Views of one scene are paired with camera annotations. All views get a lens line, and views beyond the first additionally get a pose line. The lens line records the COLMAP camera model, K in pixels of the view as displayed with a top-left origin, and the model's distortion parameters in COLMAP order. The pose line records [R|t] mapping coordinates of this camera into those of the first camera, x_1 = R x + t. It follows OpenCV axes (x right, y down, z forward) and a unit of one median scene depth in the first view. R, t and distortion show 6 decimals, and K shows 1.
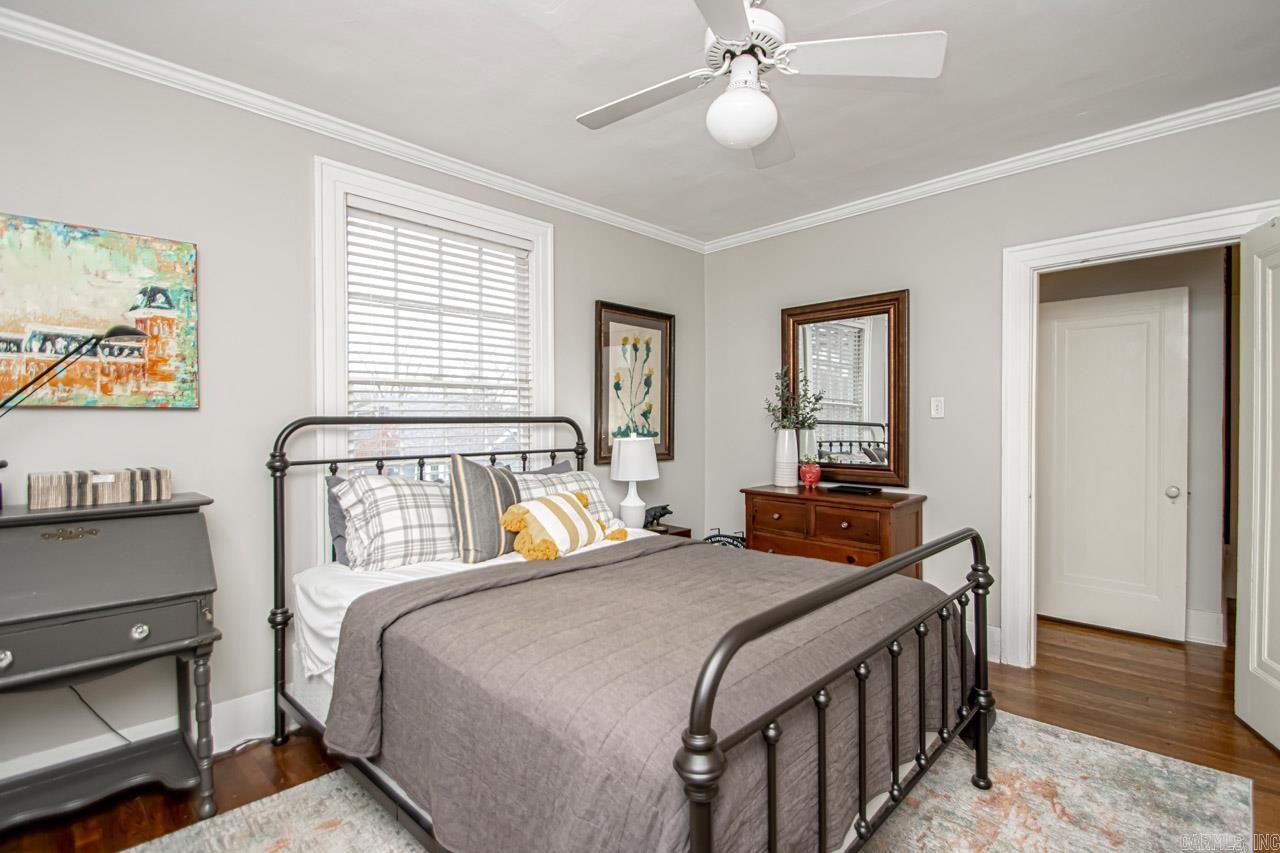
lens RADIAL K [[597.4, 0, 639.2], [0, 597.4, 426.9], [0, 0, 1]] dist [0.013634, -0.015238]
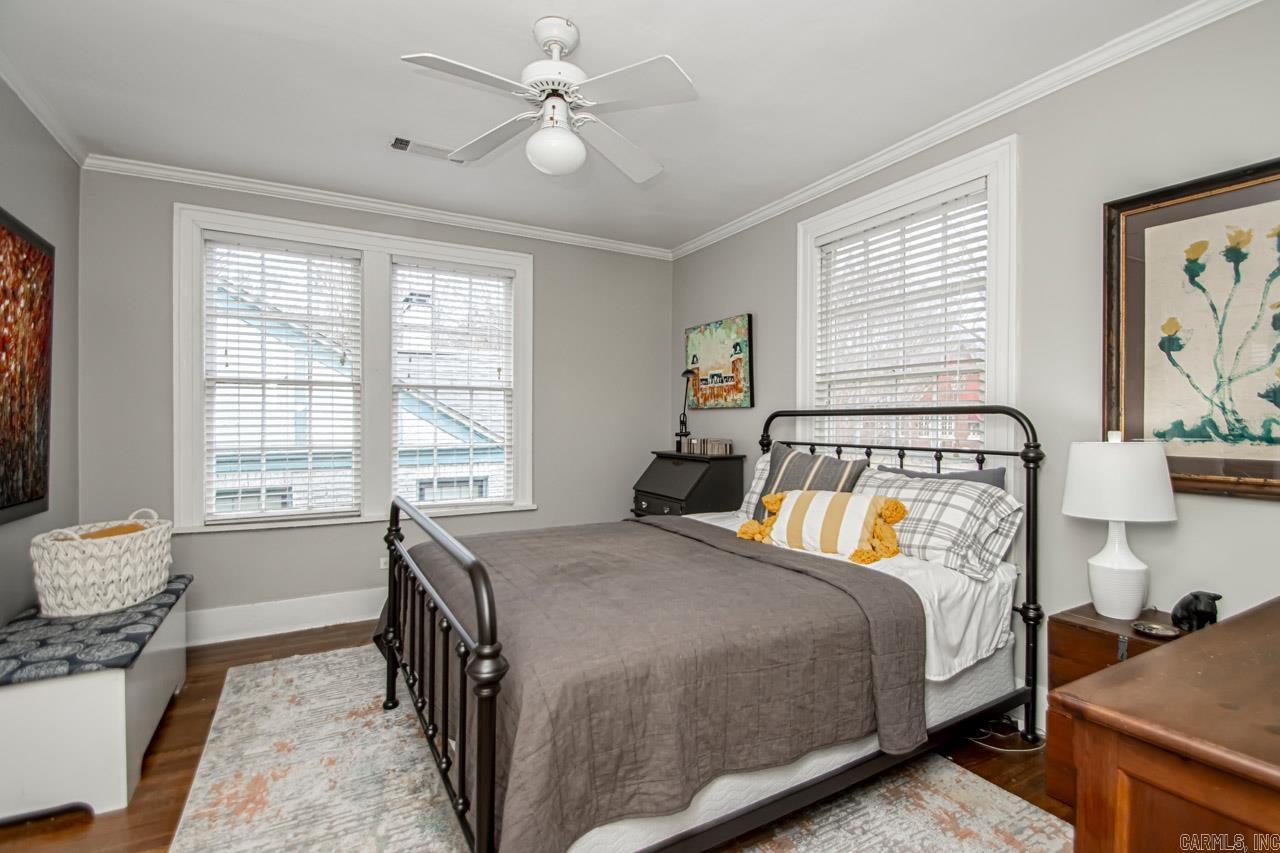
lens RADIAL K [[597.4, 0, 641.3], [0, 597.4, 422.7], [0, 0, 1]] dist [0.013634, -0.015238]
pose [[-0.288674, 0.010434, -0.957371, 0.778589], [-0.004639, 0.999914, 0.012296, -0.003925], [0.957416, 0.007991, -0.288600, 0.917815]]
